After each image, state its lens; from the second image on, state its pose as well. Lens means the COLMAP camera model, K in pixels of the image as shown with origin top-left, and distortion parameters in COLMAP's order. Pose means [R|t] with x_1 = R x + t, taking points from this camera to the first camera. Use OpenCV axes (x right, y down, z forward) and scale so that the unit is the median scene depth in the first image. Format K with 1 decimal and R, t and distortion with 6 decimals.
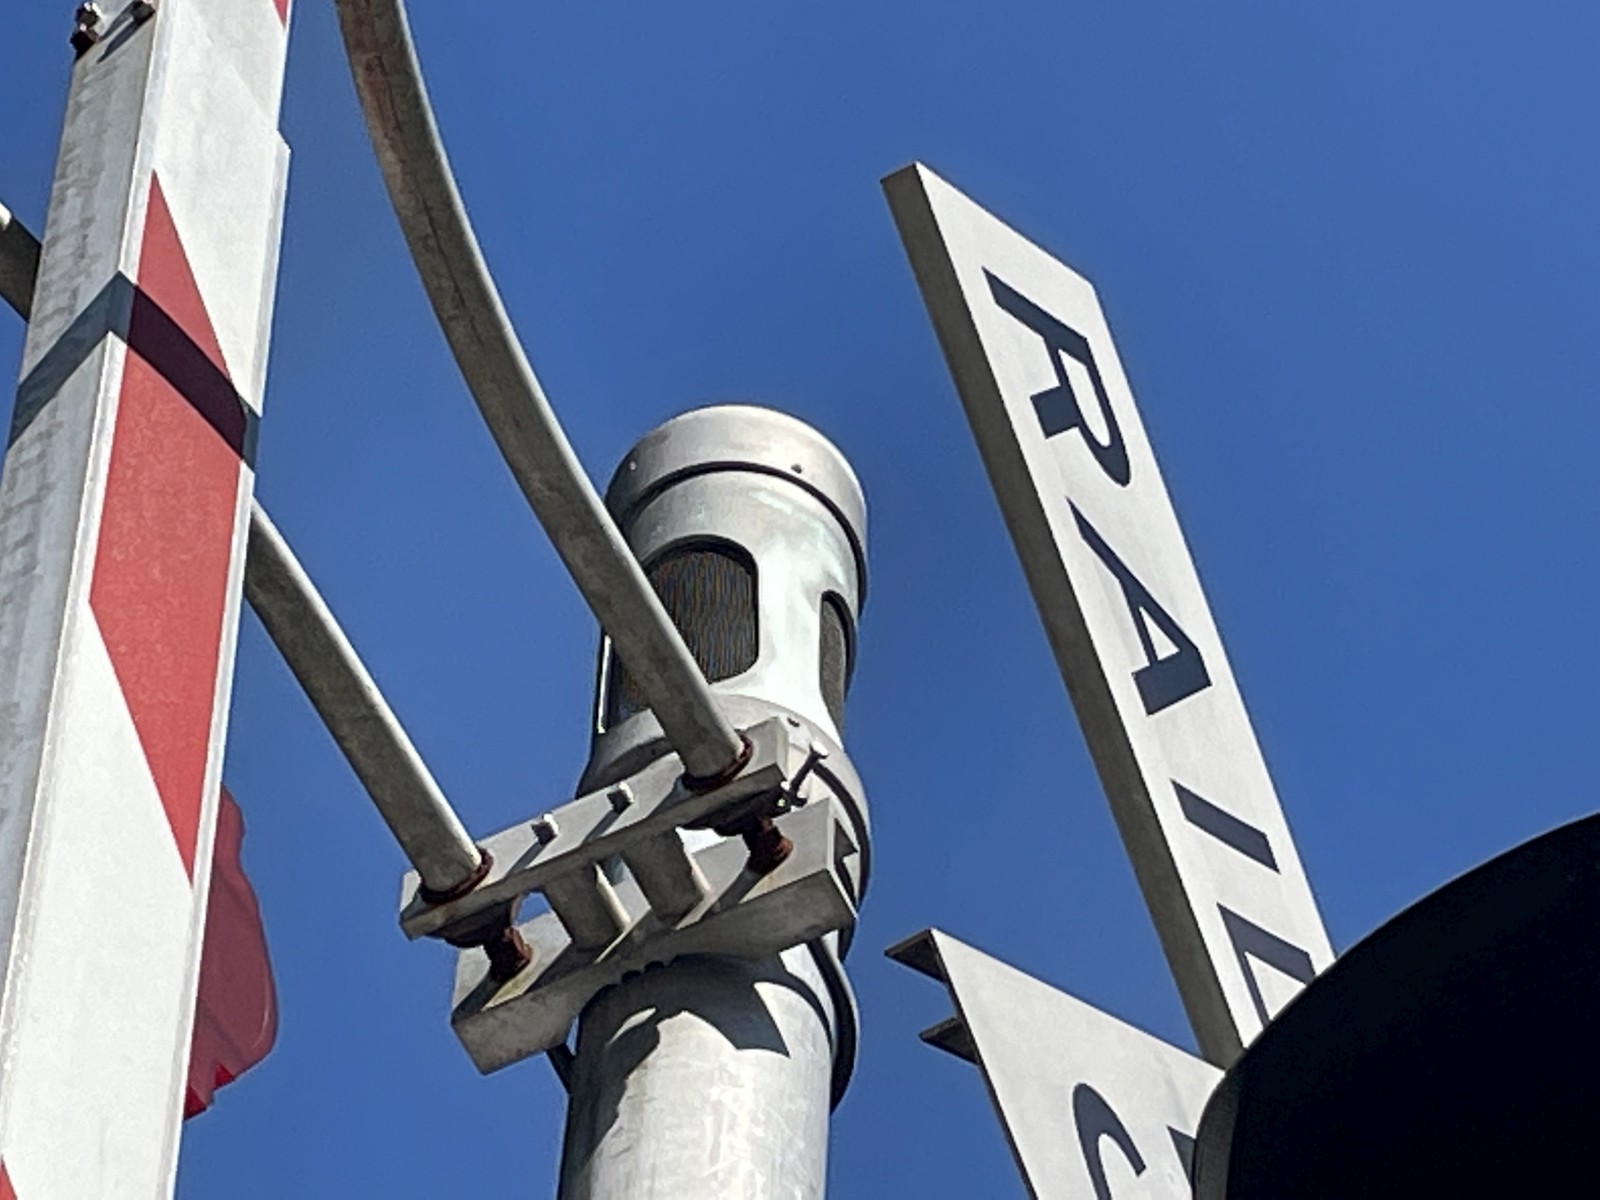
lens RADIAL K [[6221.6, 0, 803.2], [0, 6221.6, 598.8], [0, 0, 1]] dist [0.097867, 0.000000]
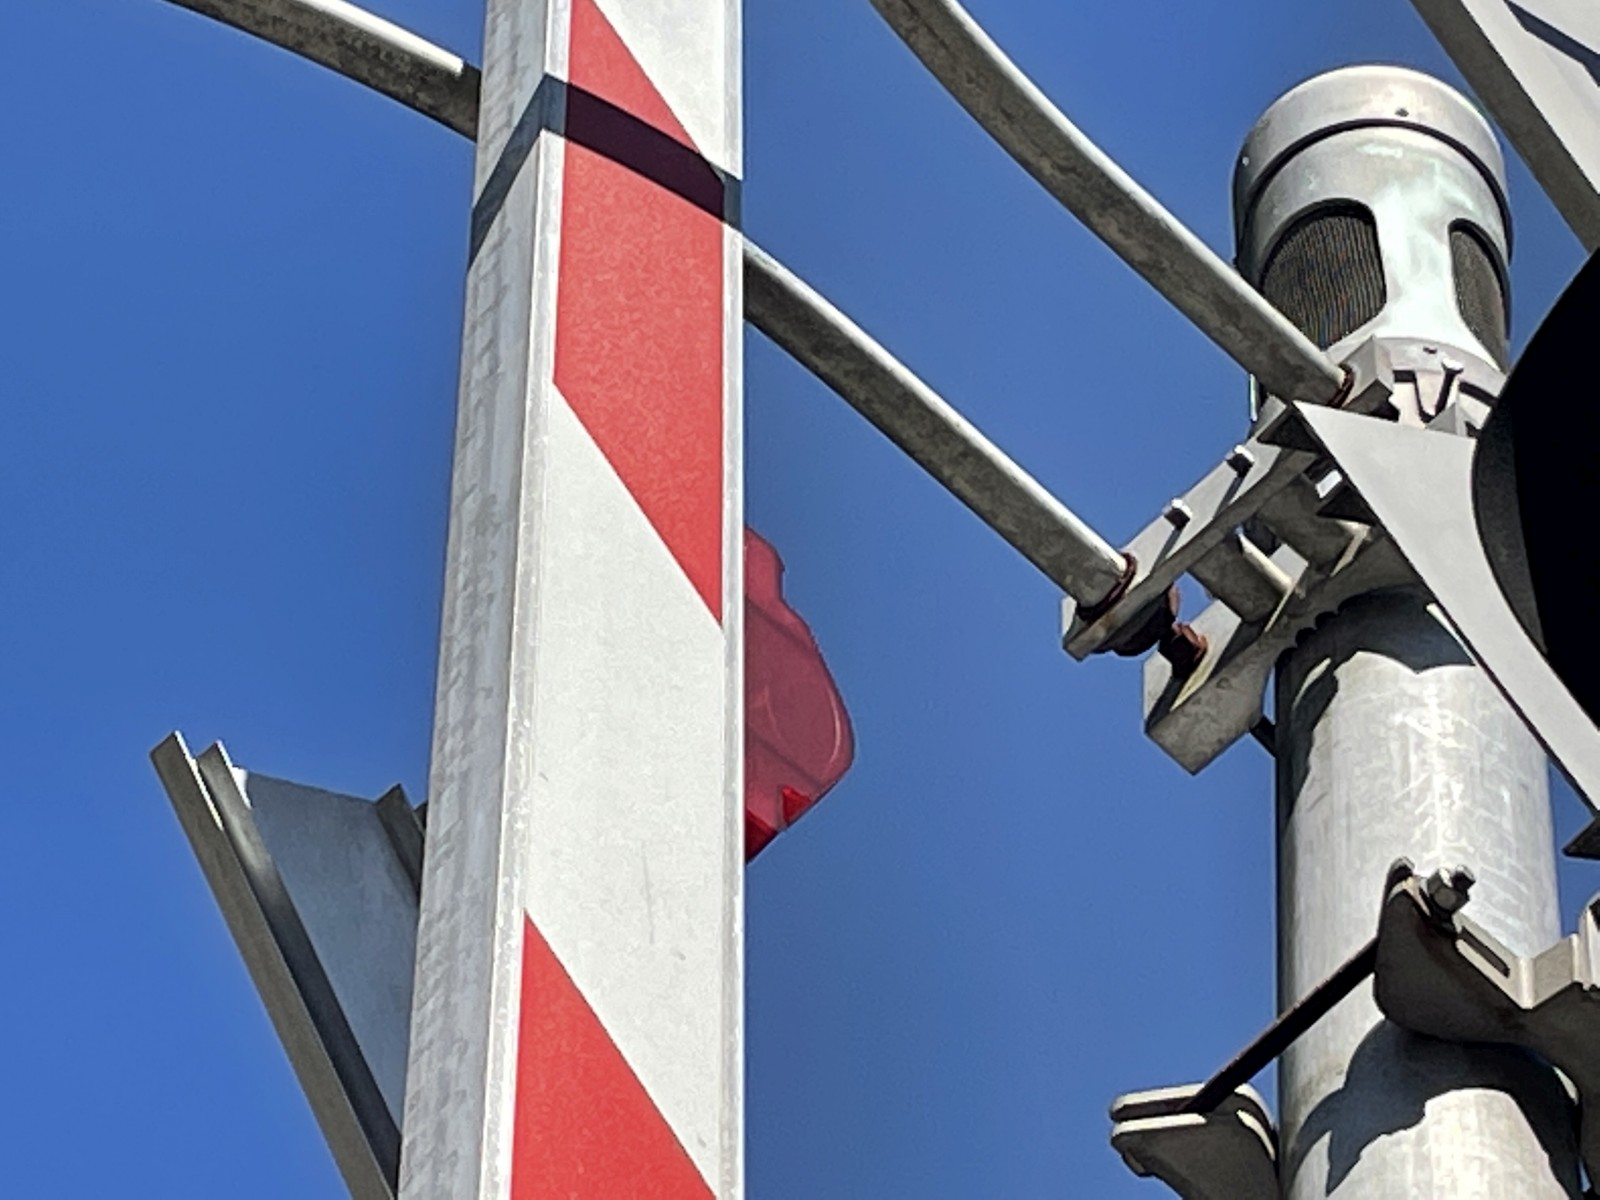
lens RADIAL K [[6221.6, 0, 798.8], [0, 6221.6, 601.3], [0, 0, 1]] dist [0.097867, 0.000000]
pose [[0.940956, -0.278666, -0.192219, 0.089431], [0.278334, 0.960038, -0.029287, 0.064172], [0.192699, -0.025943, 0.980915, 0.030317]]
